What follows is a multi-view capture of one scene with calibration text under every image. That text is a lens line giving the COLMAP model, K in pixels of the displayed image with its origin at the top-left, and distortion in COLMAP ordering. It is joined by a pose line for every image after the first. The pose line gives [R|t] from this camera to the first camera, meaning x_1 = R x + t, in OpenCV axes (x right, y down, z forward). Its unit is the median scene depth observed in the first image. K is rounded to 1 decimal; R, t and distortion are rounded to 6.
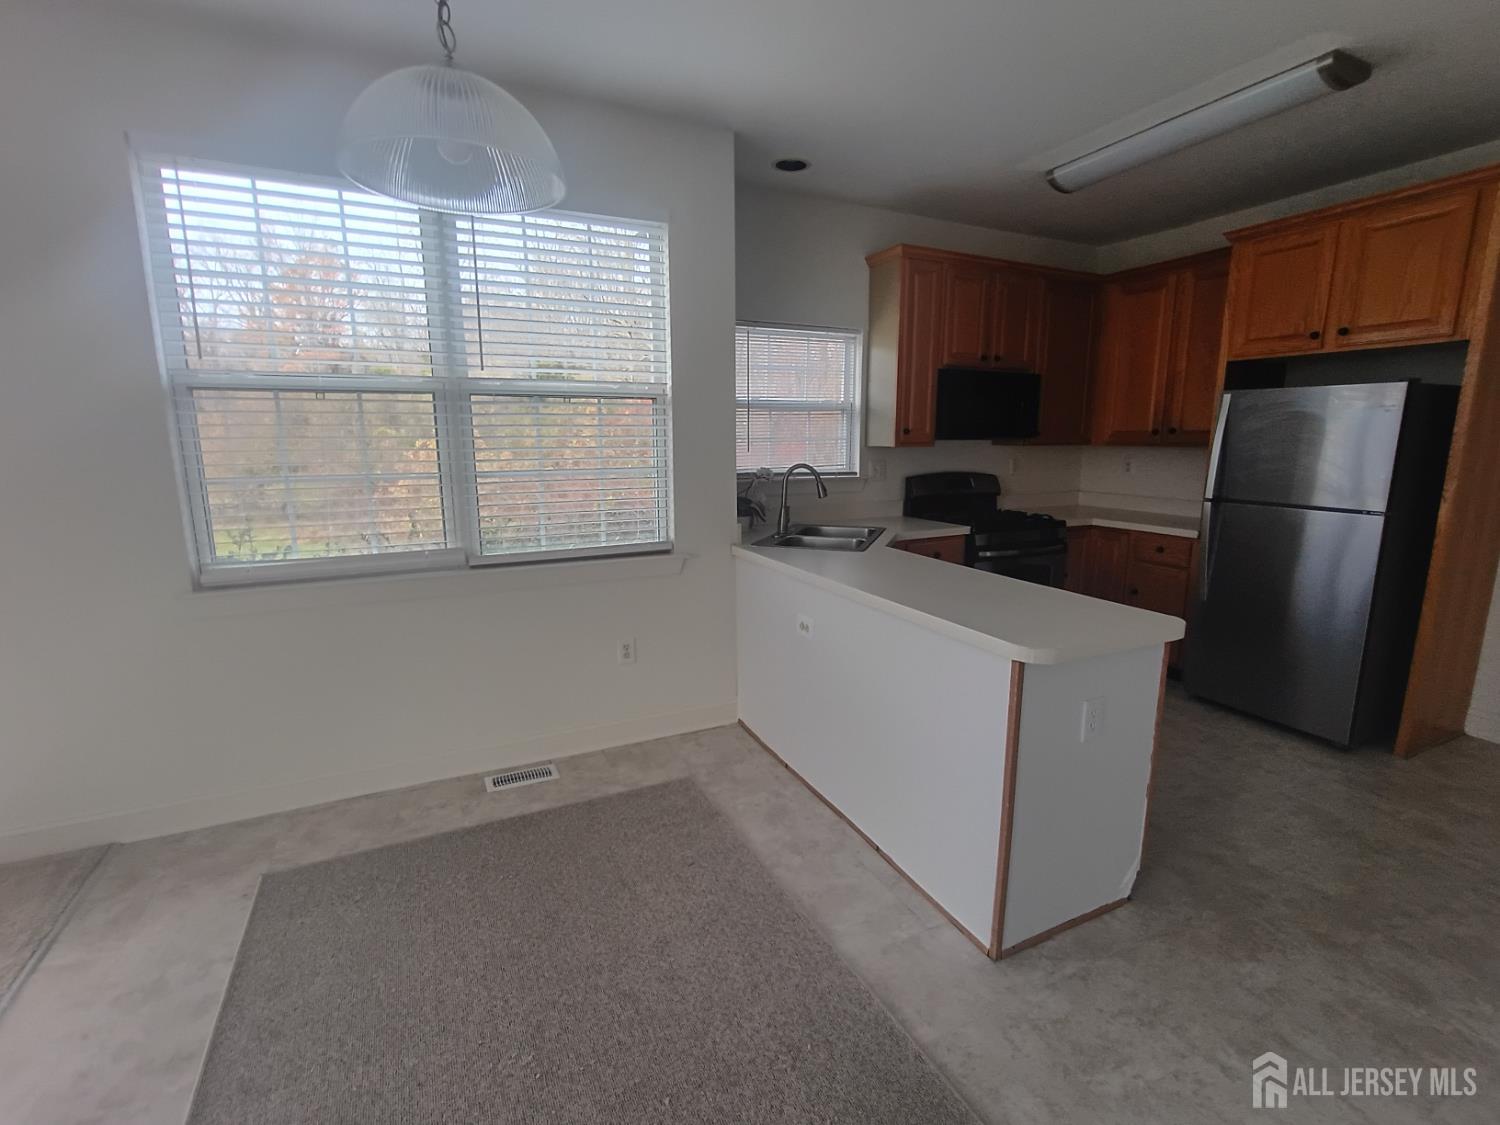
lens RADIAL K [[679.9, 0, 751.8], [0, 679.9, 559.8], [0, 0, 1]] dist [-0.003935, -0.000957]
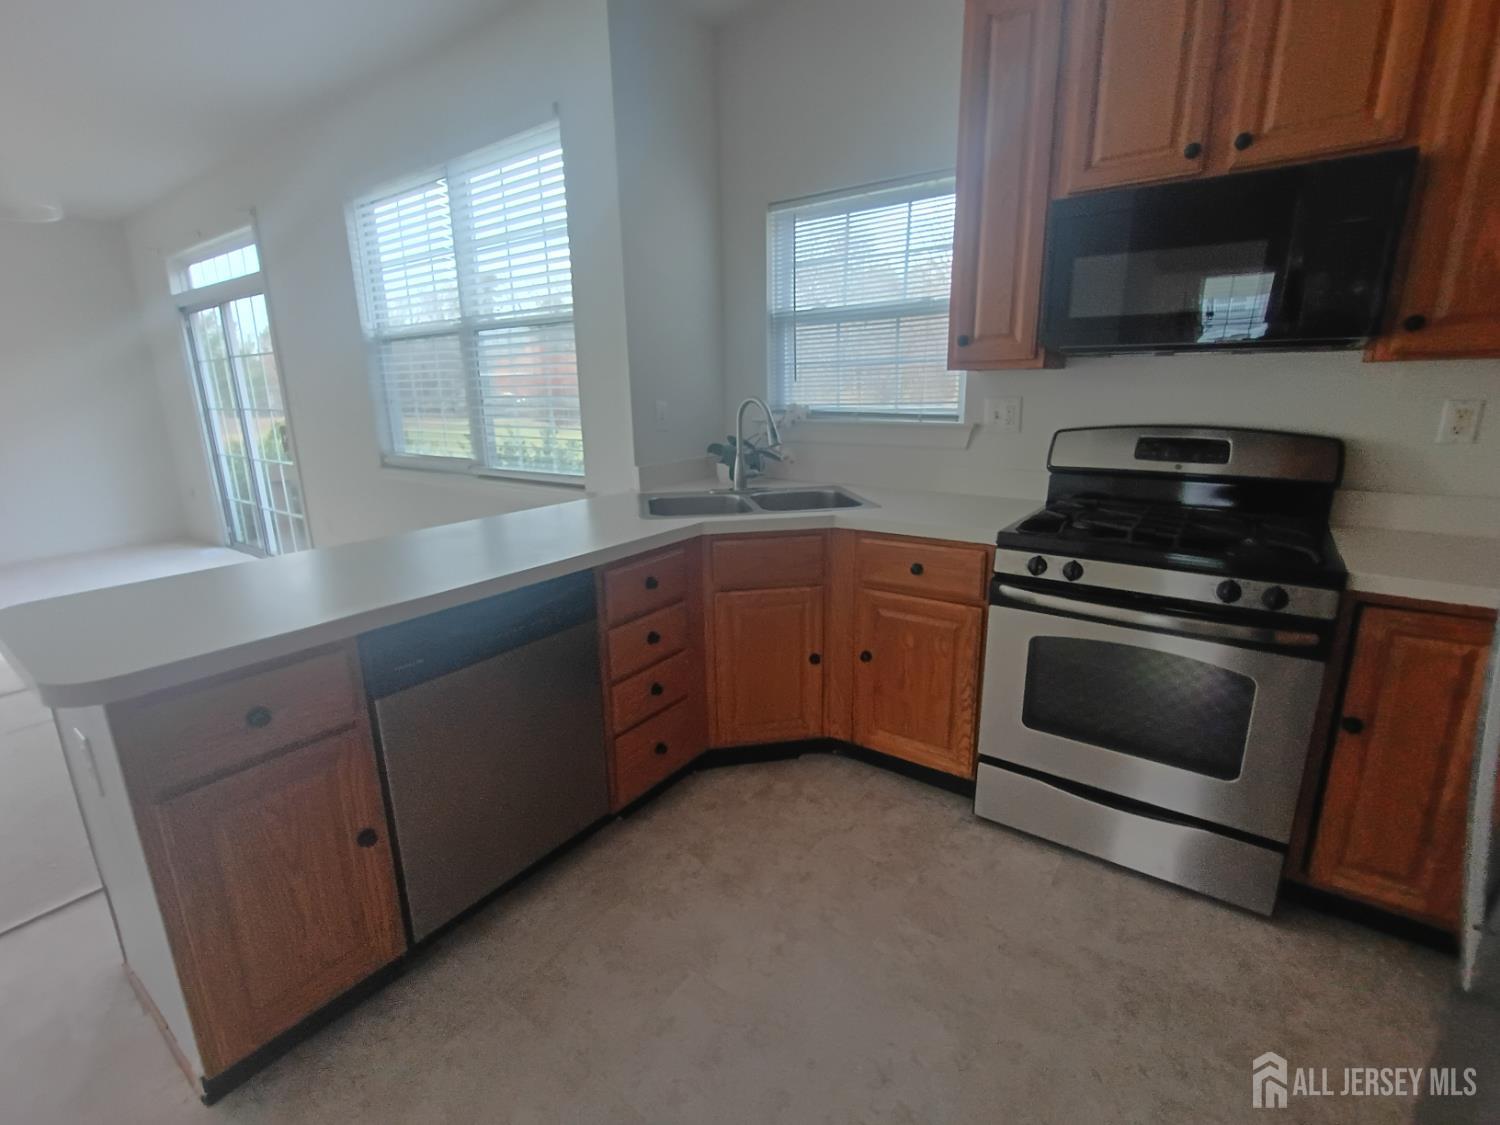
lens RADIAL K [[679.9, 0, 751.8], [0, 679.9, 559.8], [0, 0, 1]] dist [-0.003935, -0.000957]
pose [[0.475902, 0.214792, -0.852867, 0.648889], [-0.144131, 0.975656, 0.165291, -0.082759], [0.867608, 0.044262, 0.495275, 0.588475]]
